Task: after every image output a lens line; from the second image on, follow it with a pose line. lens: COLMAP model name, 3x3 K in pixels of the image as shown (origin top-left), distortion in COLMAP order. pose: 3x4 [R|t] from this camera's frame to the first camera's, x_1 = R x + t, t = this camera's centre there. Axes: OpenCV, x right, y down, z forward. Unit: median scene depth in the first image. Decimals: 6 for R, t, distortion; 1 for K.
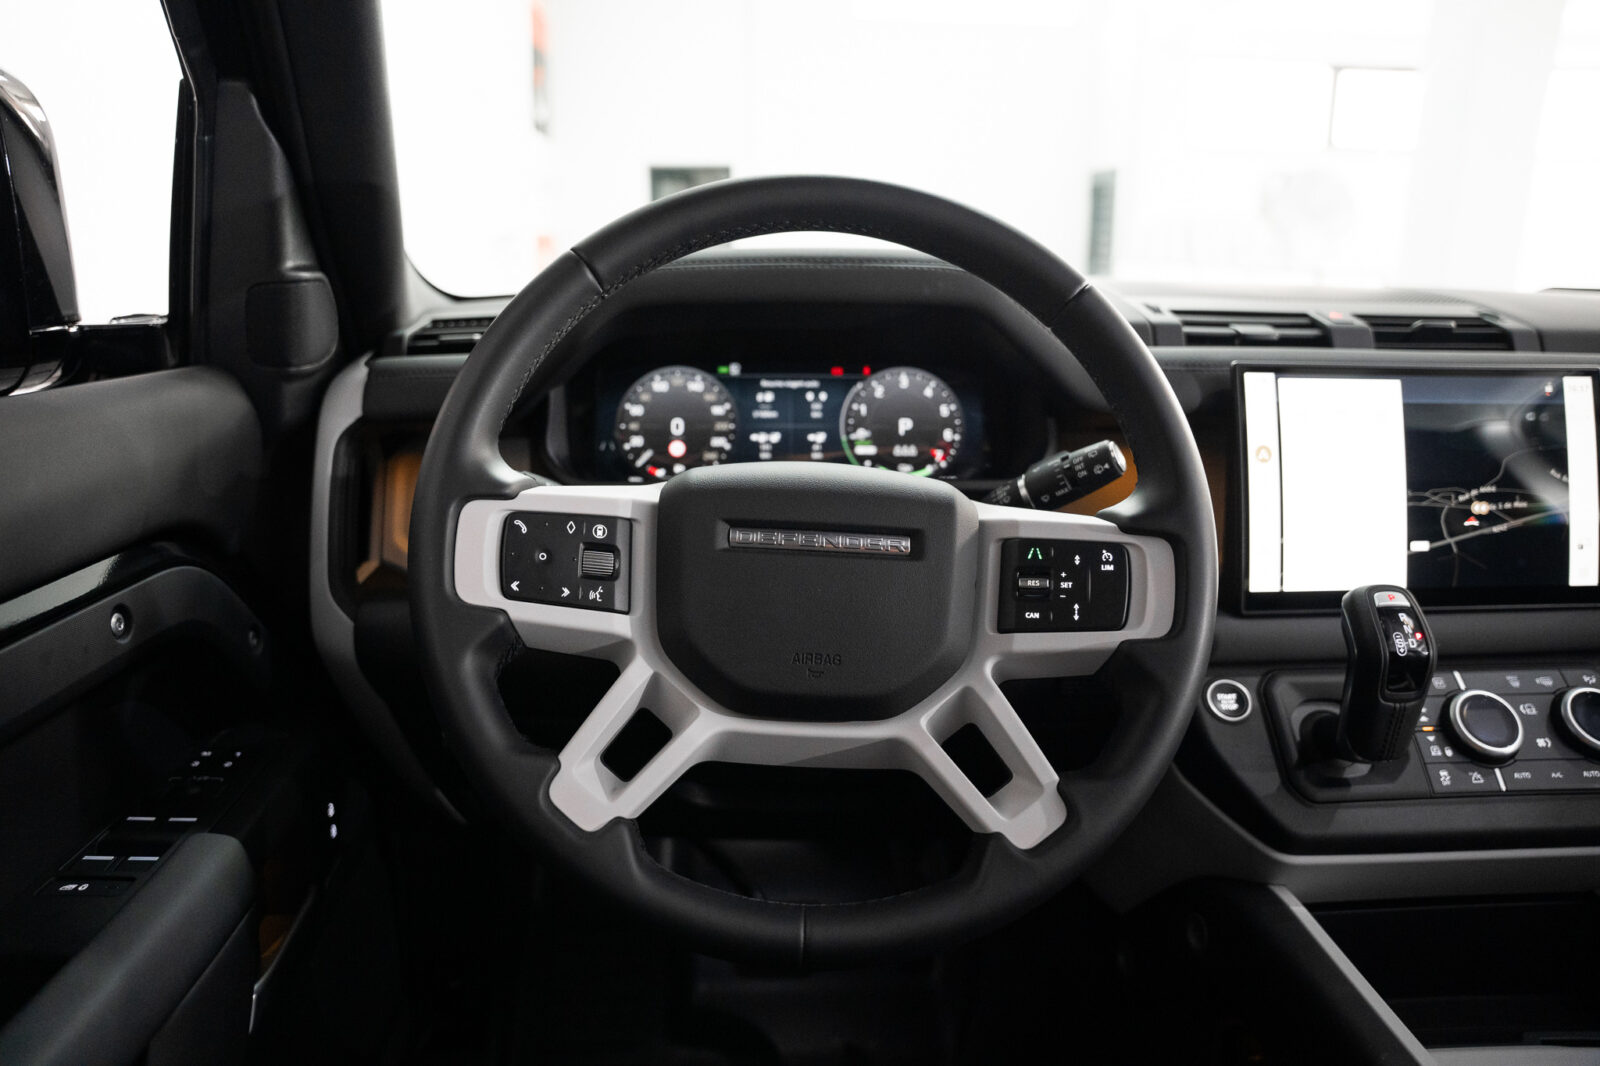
lens RADIAL K [[1098.8, 0, 800.0], [0, 1098.8, 533.0], [0, 0, 1]] dist [-0.178779, 0.125798]
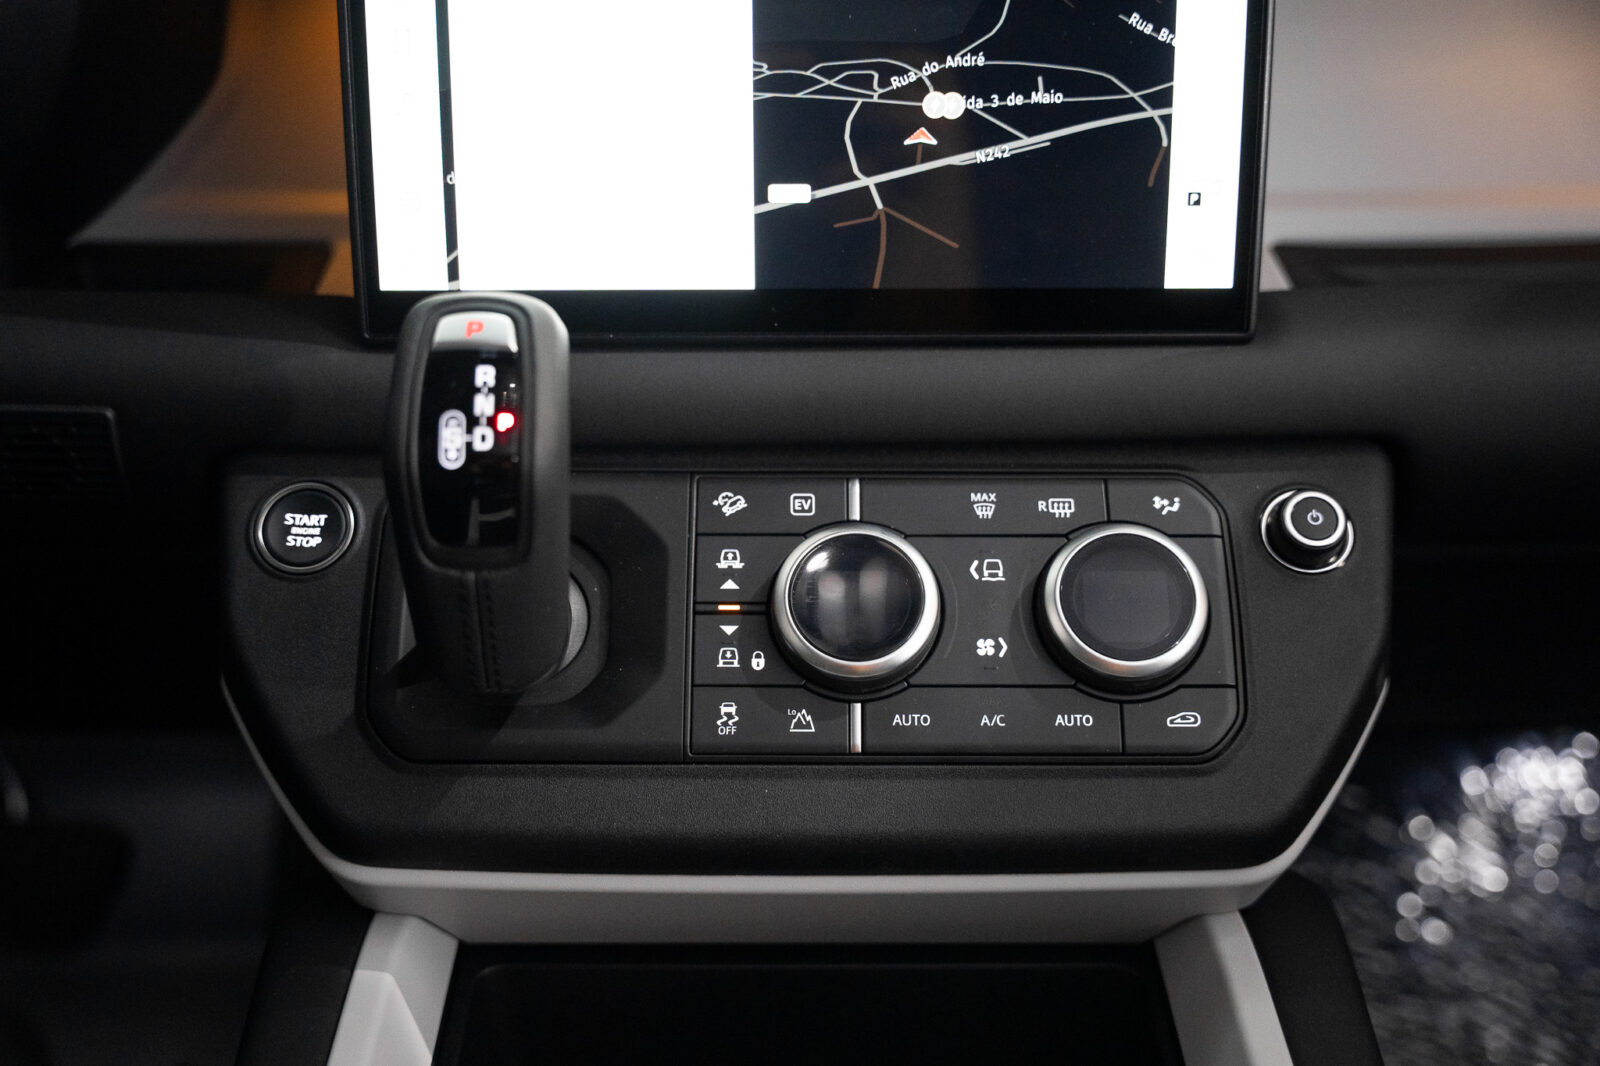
lens RADIAL K [[1811.4, 0, 800.0], [0, 1811.4, 533.0], [0, 0, 1]] dist [-0.029372, 0.011580]
pose [[0.999151, 0.015993, -0.037965, 0.629021], [-0.006537, 0.971441, 0.237192, -0.029426], [0.040674, -0.236742, 0.970721, 0.230786]]
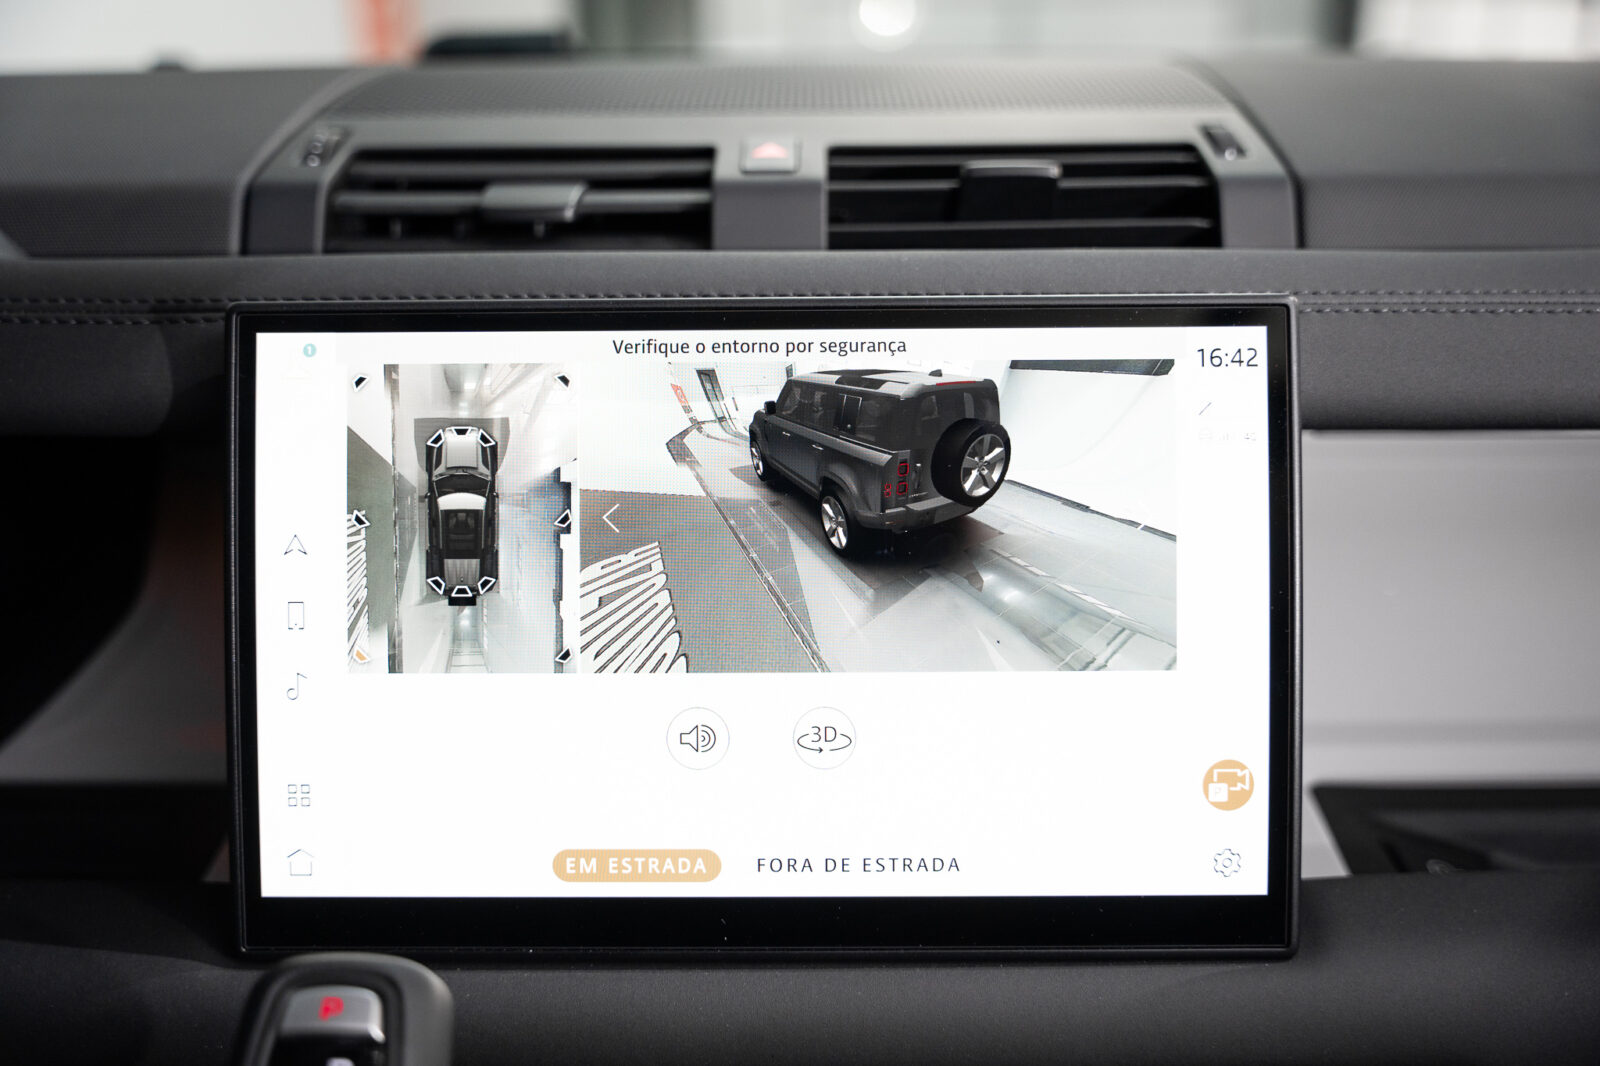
lens RADIAL K [[1790.1, 0, 800.0], [0, 1790.1, 533.0], [0, 0, 1]] dist [-0.002427, -0.001997]
pose [[0.997834, 0.004552, -0.065623, 0.656375], [-0.001591, 0.998981, 0.045095, -0.107332], [0.065761, -0.044893, 0.996825, 0.366665]]
